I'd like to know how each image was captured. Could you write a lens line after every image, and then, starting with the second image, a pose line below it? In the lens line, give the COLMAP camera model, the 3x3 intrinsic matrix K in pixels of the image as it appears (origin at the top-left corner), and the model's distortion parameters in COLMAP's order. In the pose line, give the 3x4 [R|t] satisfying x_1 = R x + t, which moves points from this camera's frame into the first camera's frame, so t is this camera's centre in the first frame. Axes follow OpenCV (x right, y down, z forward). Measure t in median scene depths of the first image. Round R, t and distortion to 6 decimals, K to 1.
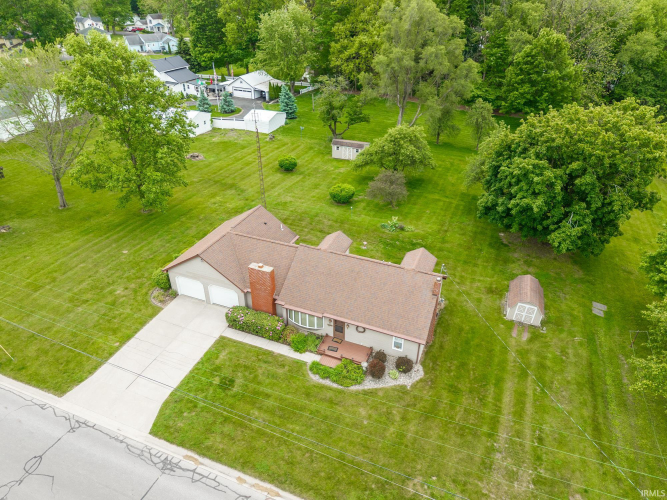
lens RADIAL K [[445.6, 0, 332.5], [0, 445.6, 248.3], [0, 0, 1]] dist [0.036772, -0.023644]
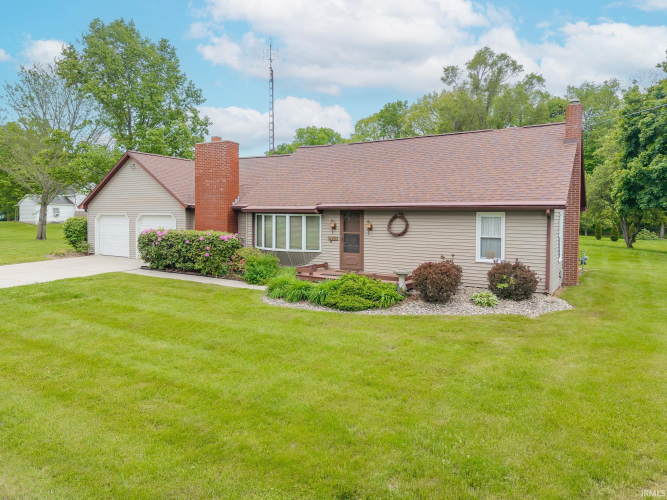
lens RADIAL K [[445.6, 0, 335.4], [0, 445.6, 251.1], [0, 0, 1]] dist [0.036772, -0.023644]
pose [[0.987471, 0.032197, -0.154484, 0.060758], [-0.103150, 0.872563, -0.477486, 0.360208], [0.119424, 0.487439, 0.864952, 0.546869]]
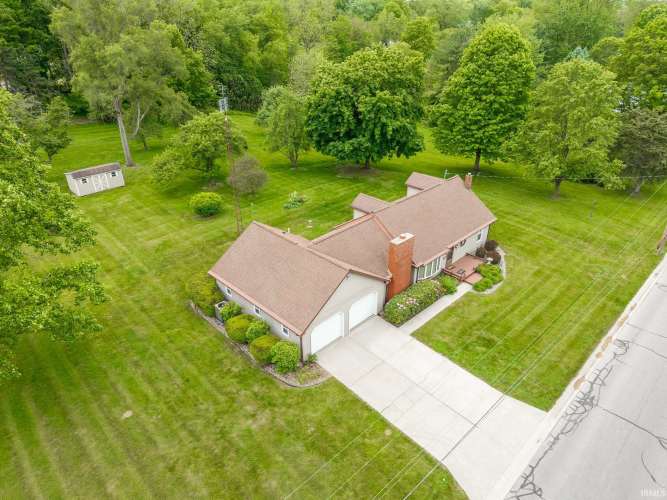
lens RADIAL K [[445.6, 0, 334.8], [0, 445.6, 249.5], [0, 0, 1]] dist [0.036772, -0.023644]
pose [[0.388857, -0.447149, 0.805511, -0.841623], [0.481062, 0.844212, 0.236402, -0.192646], [-0.785729, 0.295574, 0.543384, 0.563520]]
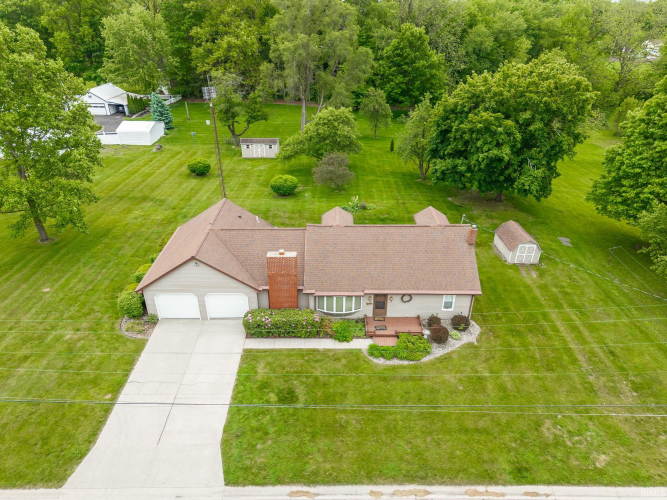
lens RADIAL K [[445.6, 0, 334.1], [0, 445.6, 249.6], [0, 0, 1]] dist [0.036772, -0.023644]
pose [[0.922966, -0.183928, 0.338088, -0.313947], [0.200705, 0.979537, -0.015025, 0.059333], [-0.328406, 0.081723, 0.940994, 0.160418]]
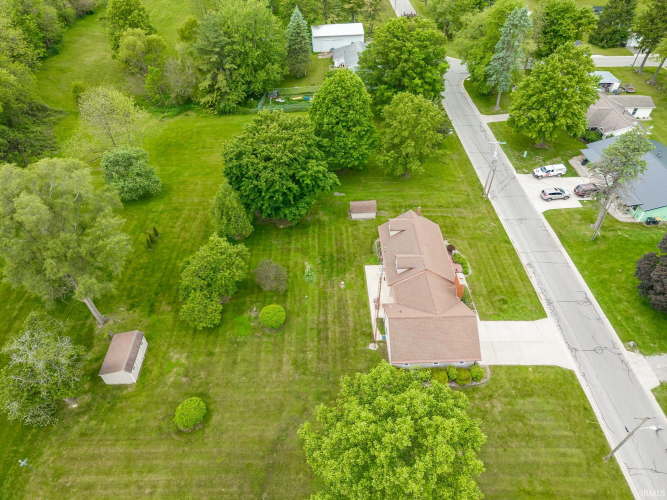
lens RADIAL K [[445.6, 0, 332.5], [0, 445.6, 249.1], [0, 0, 1]] dist [0.036772, -0.023644]
pose [[-0.413479, -0.627655, 0.659610, -0.852491], [0.471405, 0.472216, 0.744841, -1.254185], [-0.778982, 0.618920, 0.100628, 1.012784]]
